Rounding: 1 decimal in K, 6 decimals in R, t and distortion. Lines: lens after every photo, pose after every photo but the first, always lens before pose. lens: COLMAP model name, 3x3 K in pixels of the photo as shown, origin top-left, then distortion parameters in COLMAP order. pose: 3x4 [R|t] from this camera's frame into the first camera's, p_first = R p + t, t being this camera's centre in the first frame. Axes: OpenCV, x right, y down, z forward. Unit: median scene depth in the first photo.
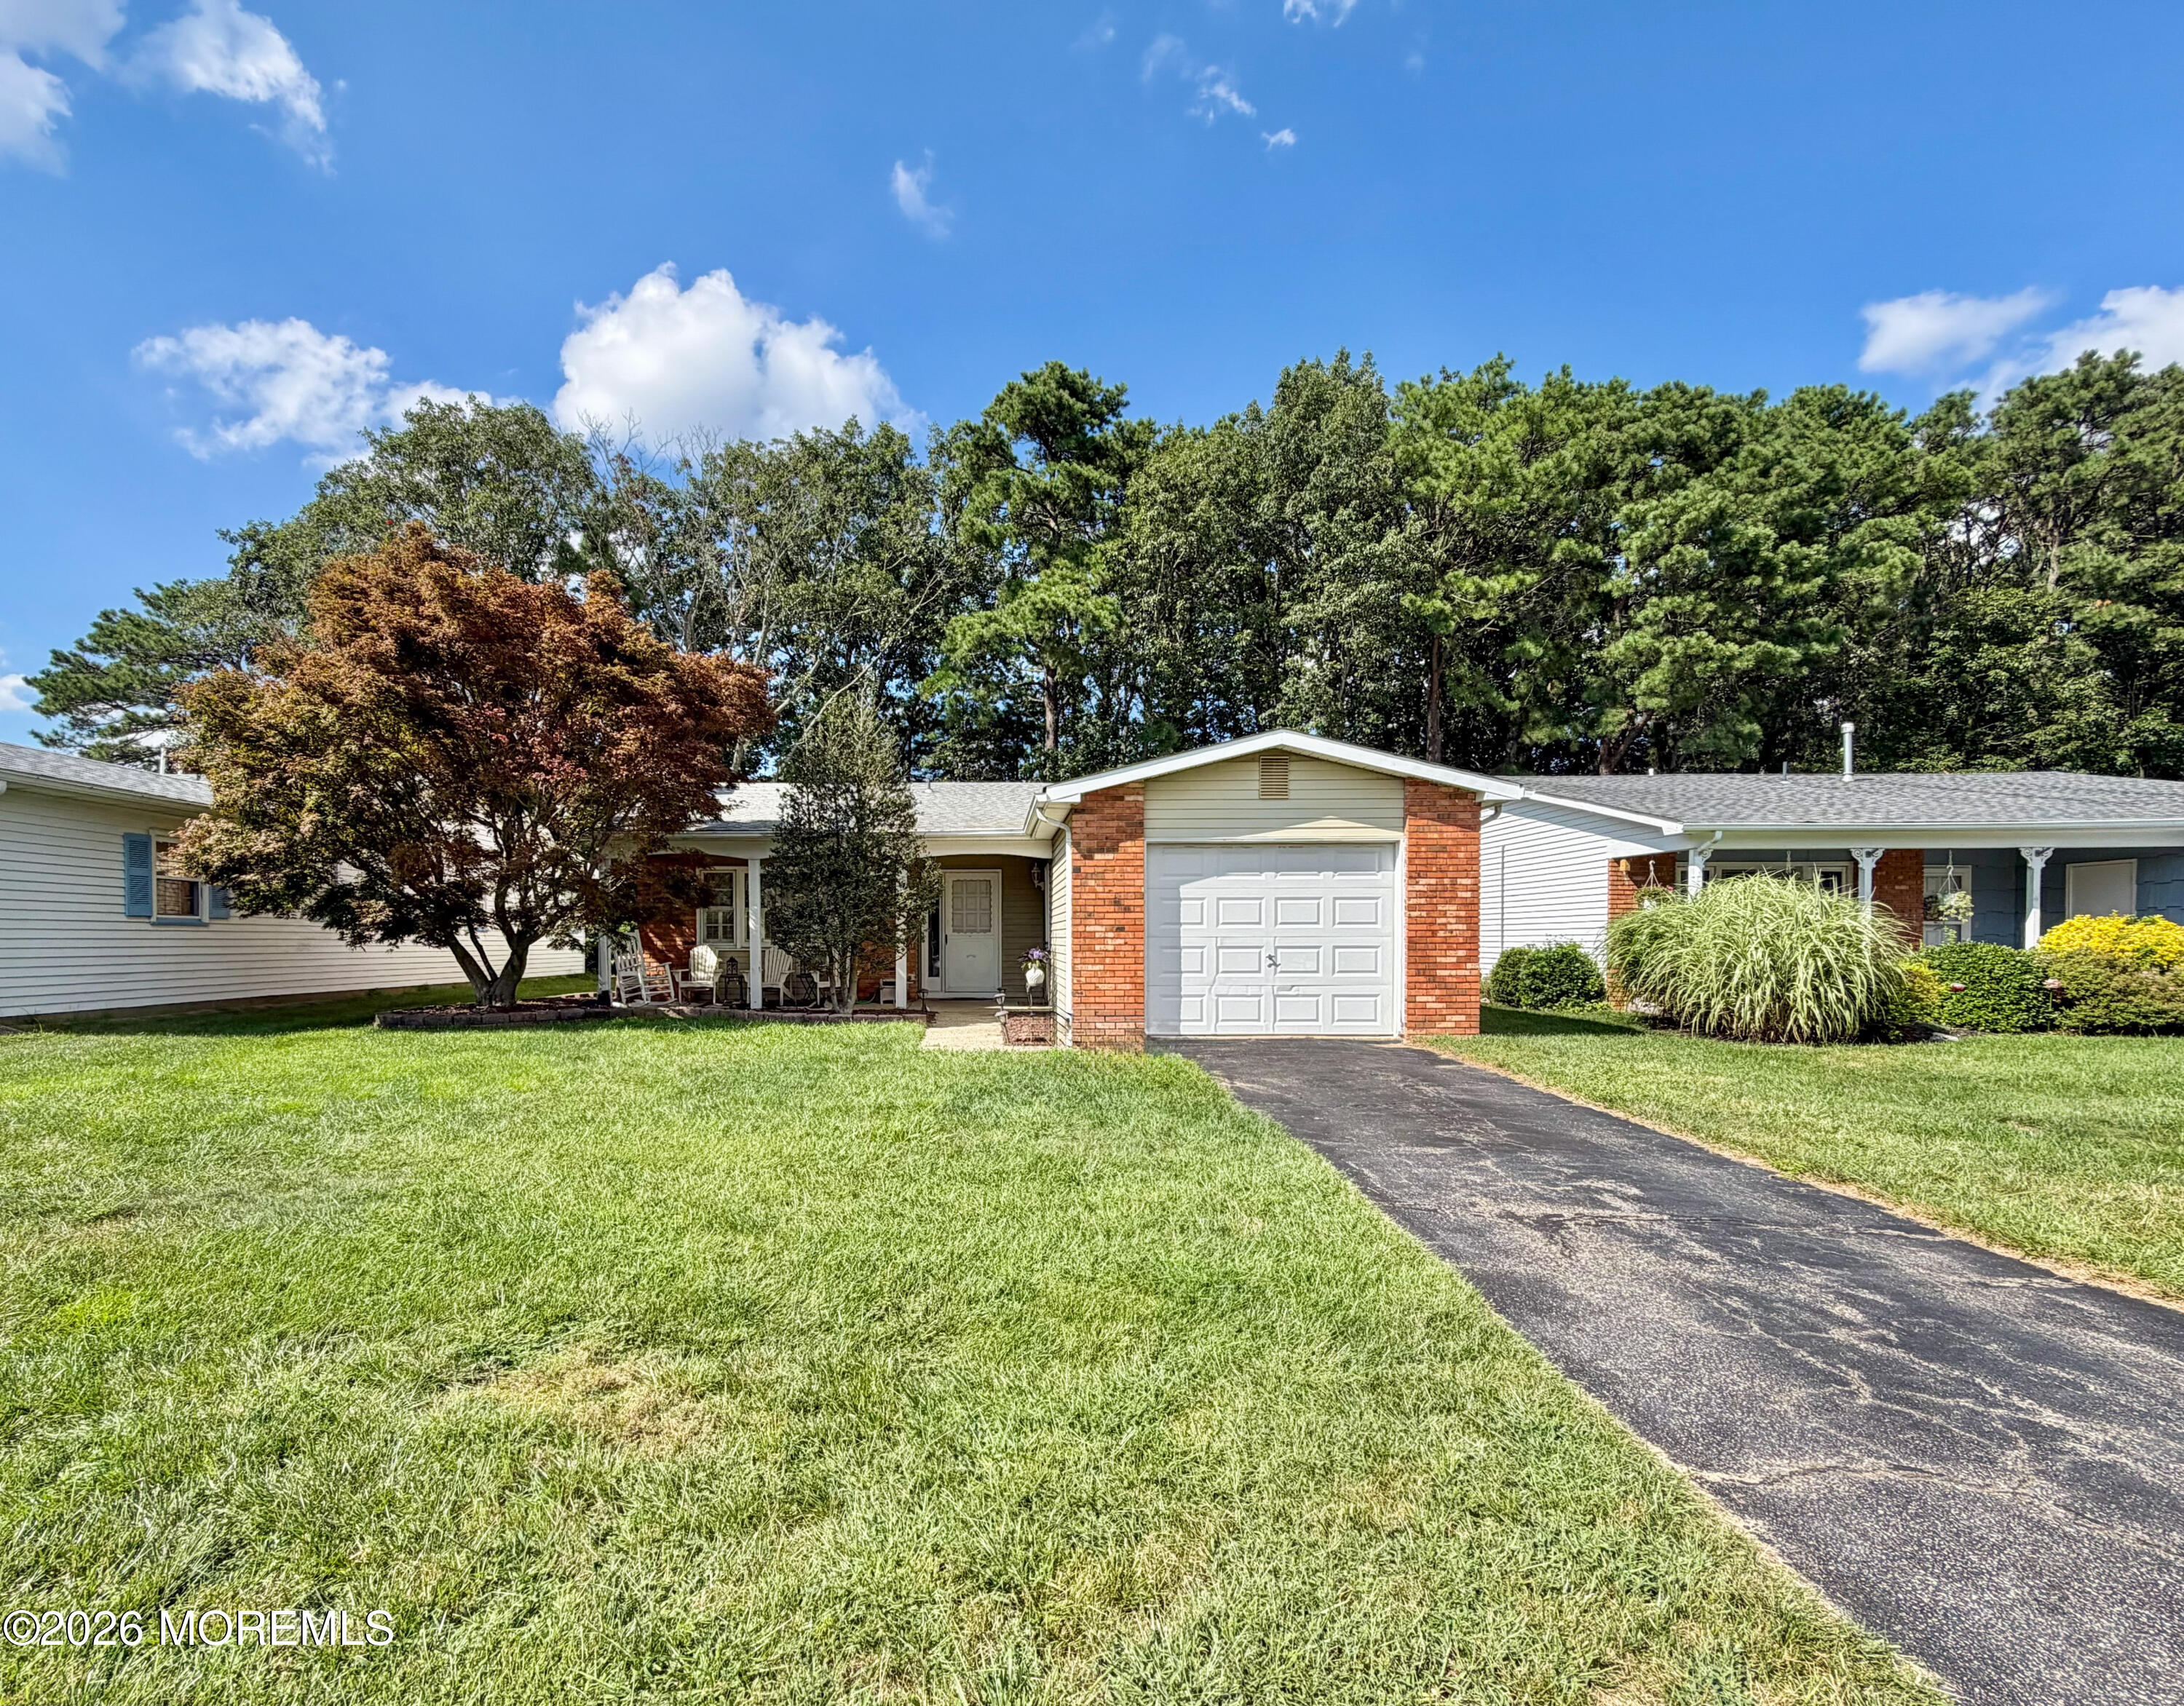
lens RADIAL K [[977.1, 0, 1090.7], [0, 977.1, 954.0], [0, 0, 1]] dist [-0.000084, -0.000282]
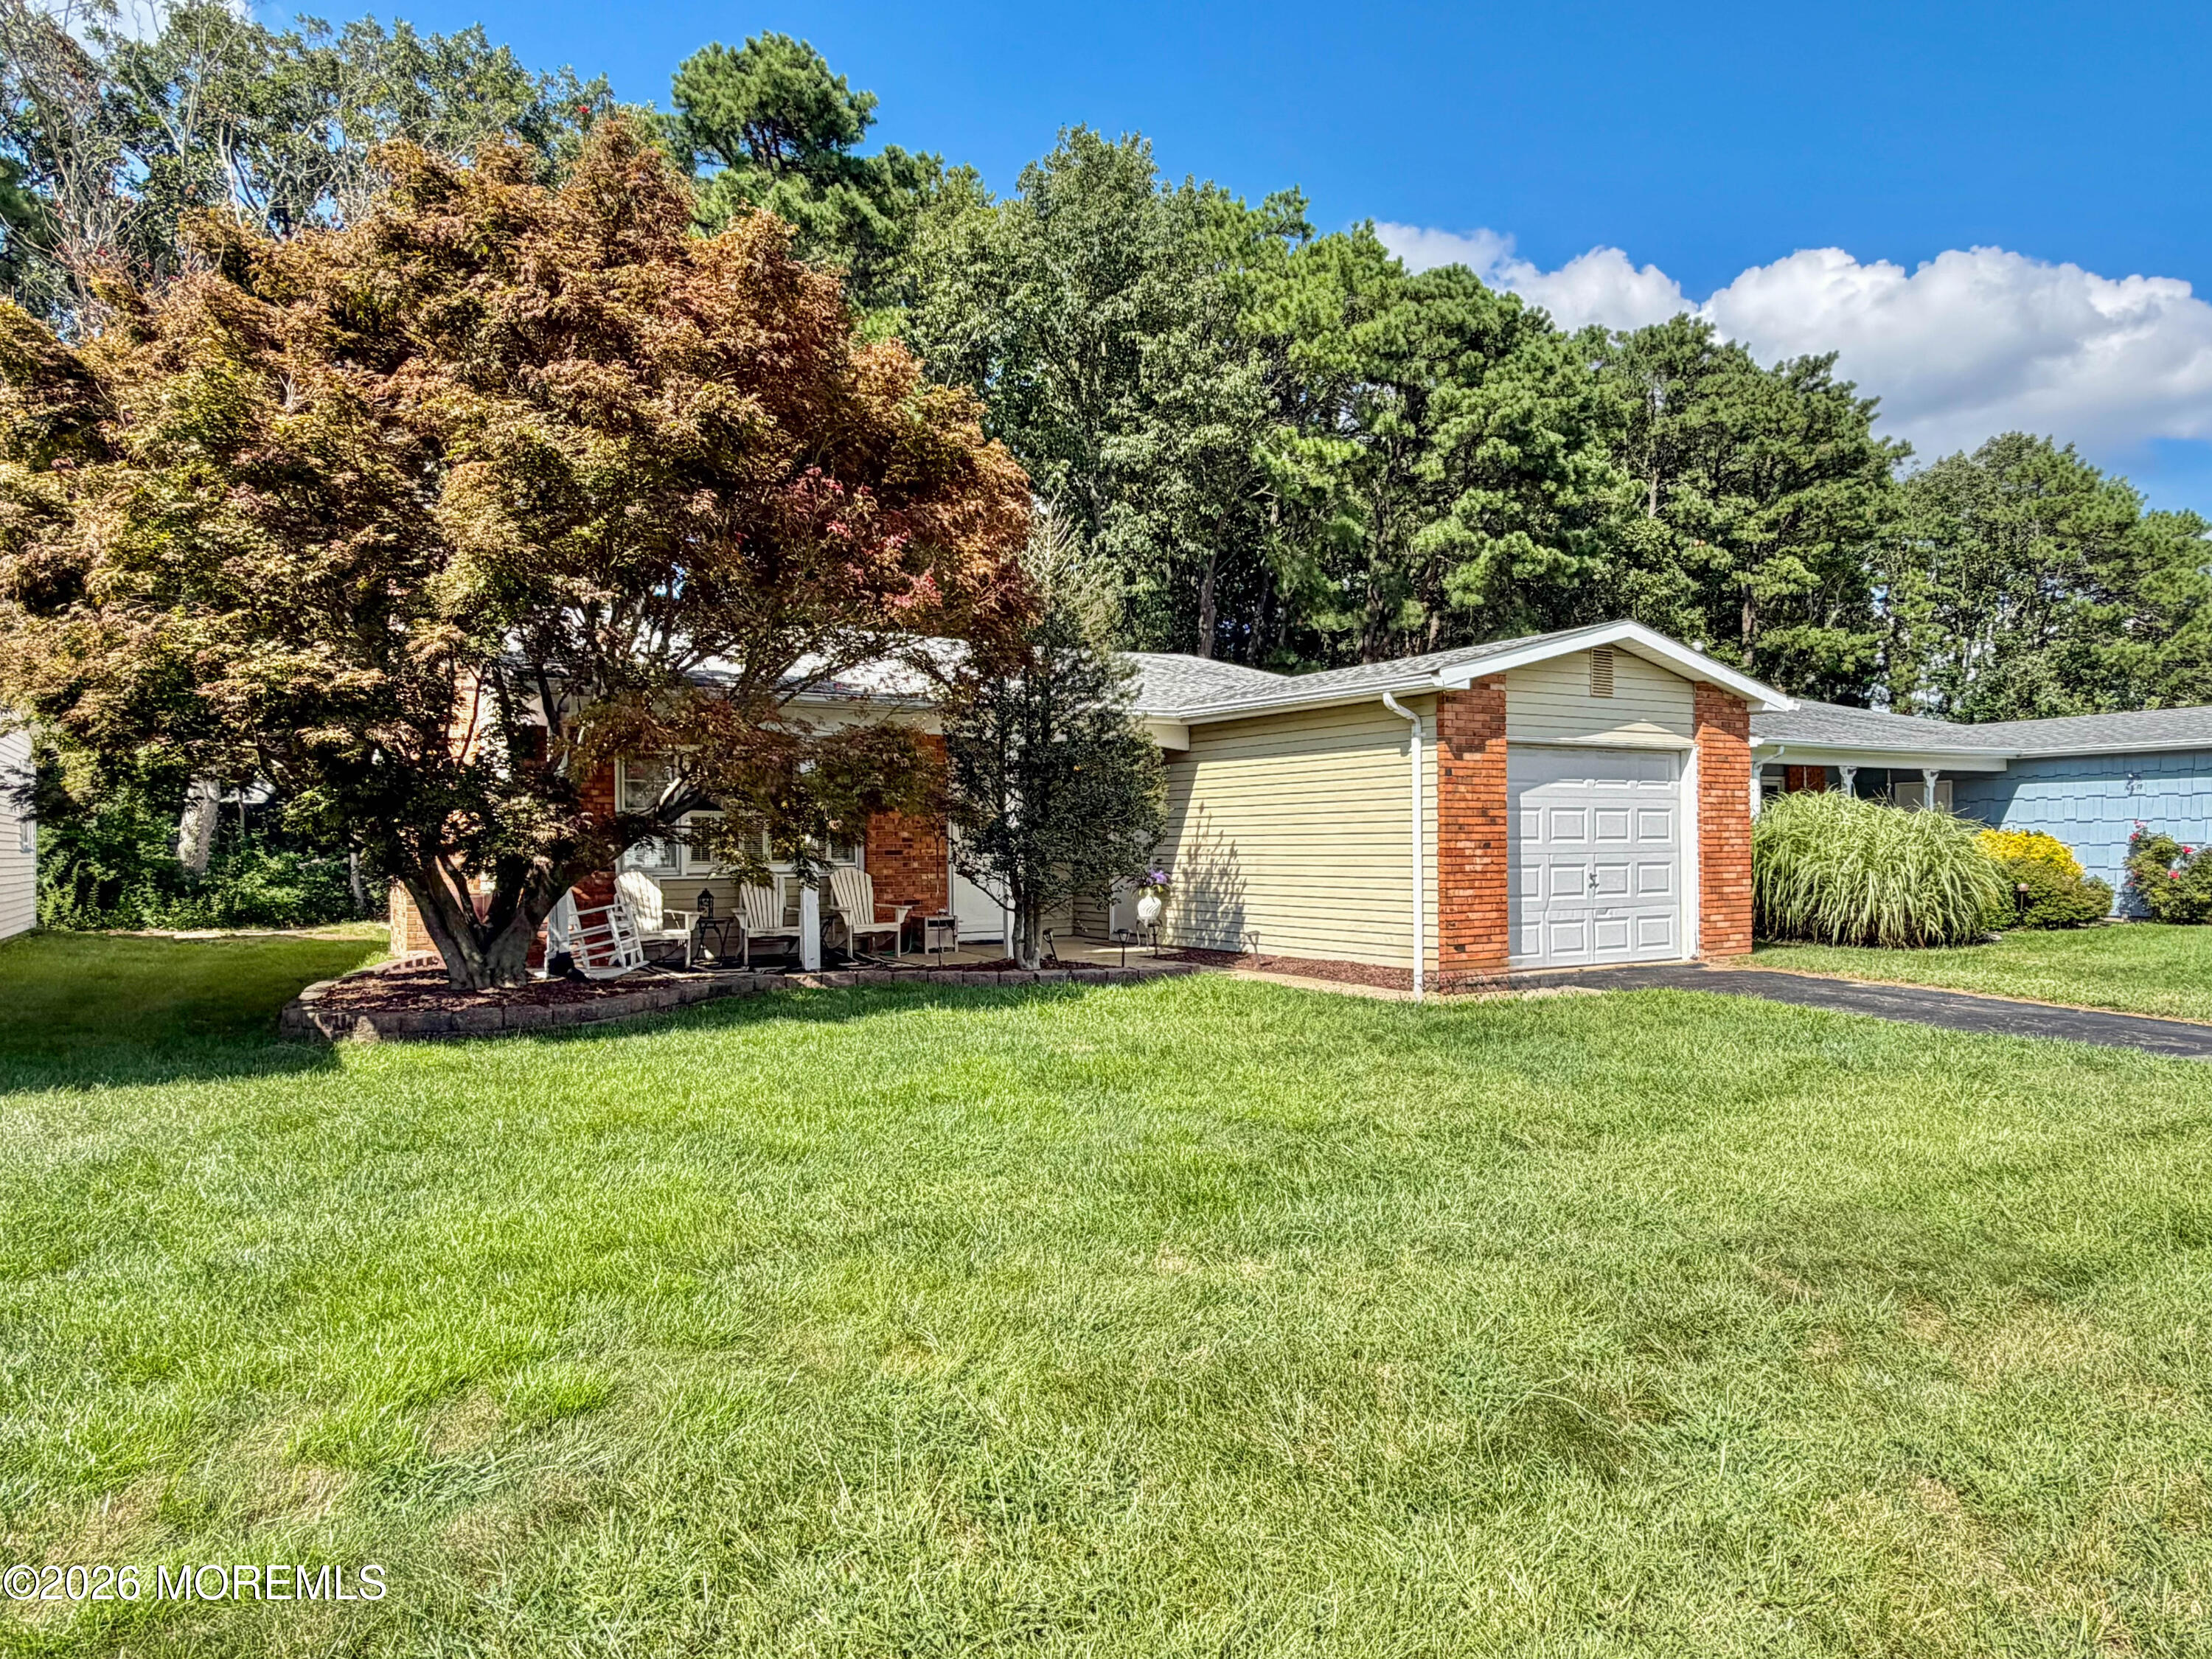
lens RADIAL K [[1299.1, 0, 1106.0], [0, 1299.1, 829.5], [0, 0, 1]] dist [0.002809, 0.000470]
pose [[0.861333, 0.000556, 0.508040, -0.781294], [0.014378, 0.999572, -0.025470, -0.015068], [-0.507837, 0.029243, 0.860957, 0.216425]]
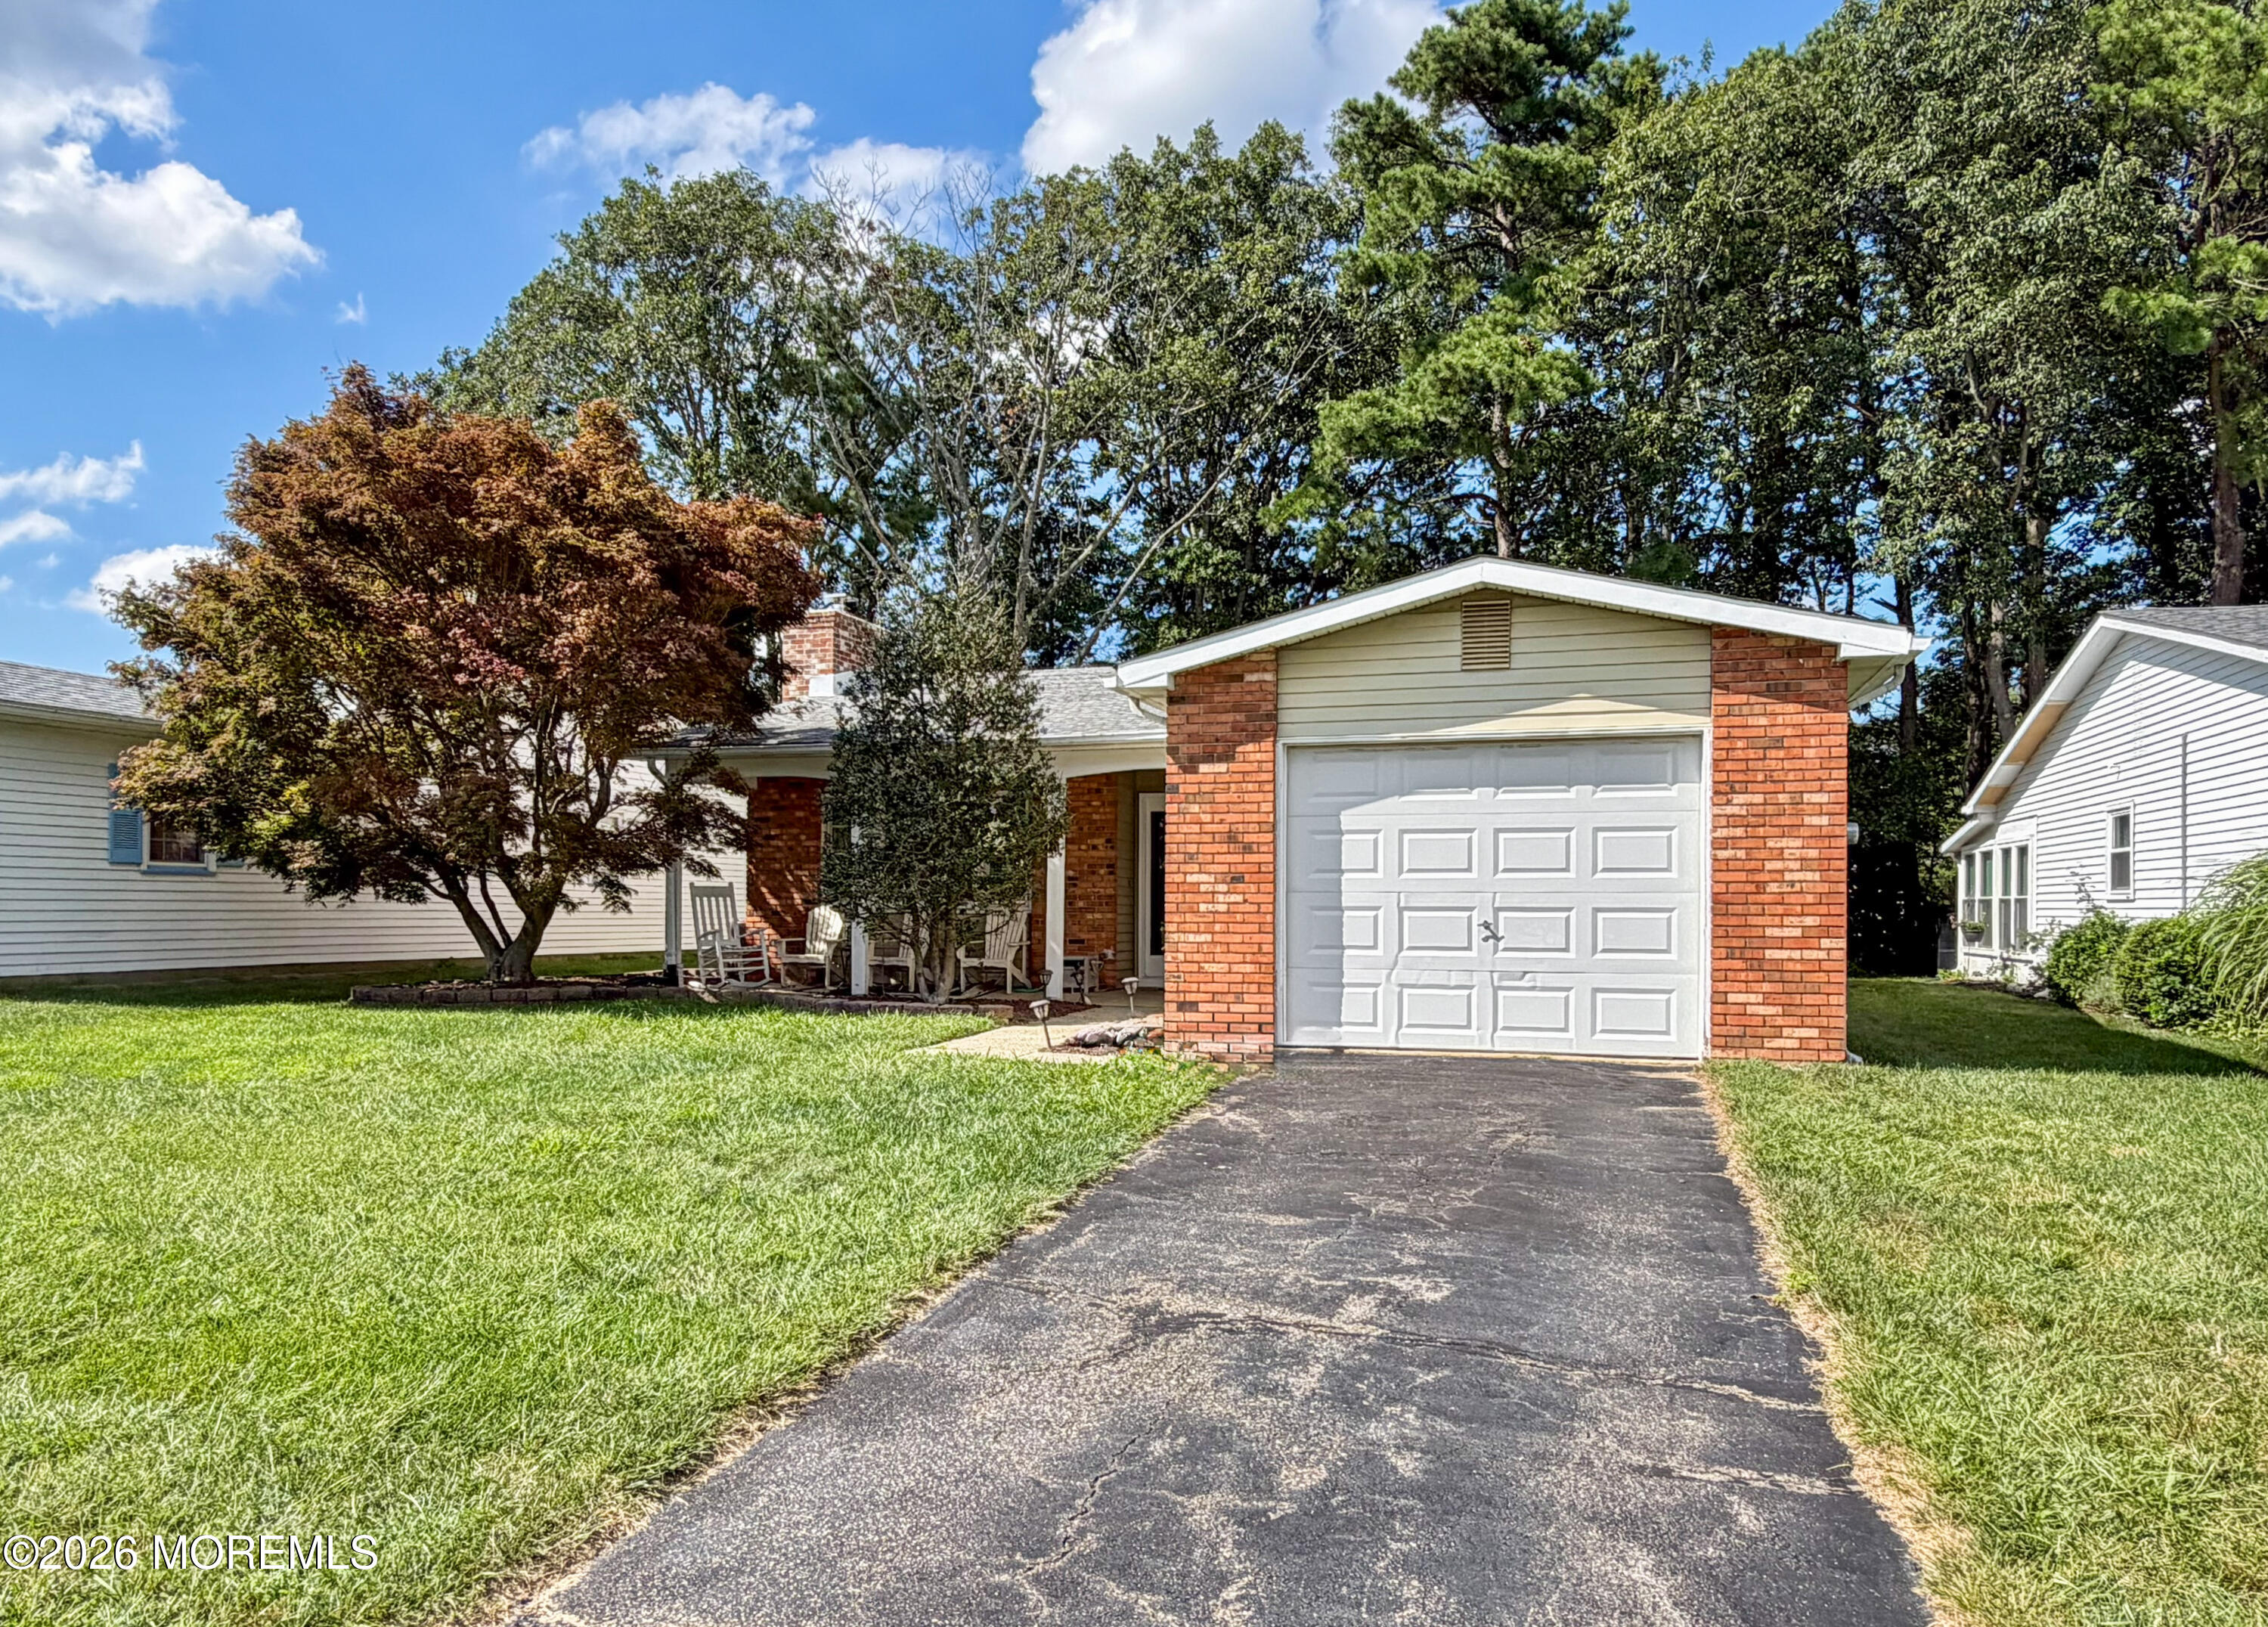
lens RADIAL K [[1533.7, 0, 1132.5], [0, 1533.7, 883.9], [0, 0, 1]] dist [0.003063, -0.000380]
pose [[0.955978, 0.002228, -0.293430, 0.255971], [-0.010210, 0.999618, -0.025674, 0.004423], [0.293261, 0.027539, 0.955636, 0.007088]]
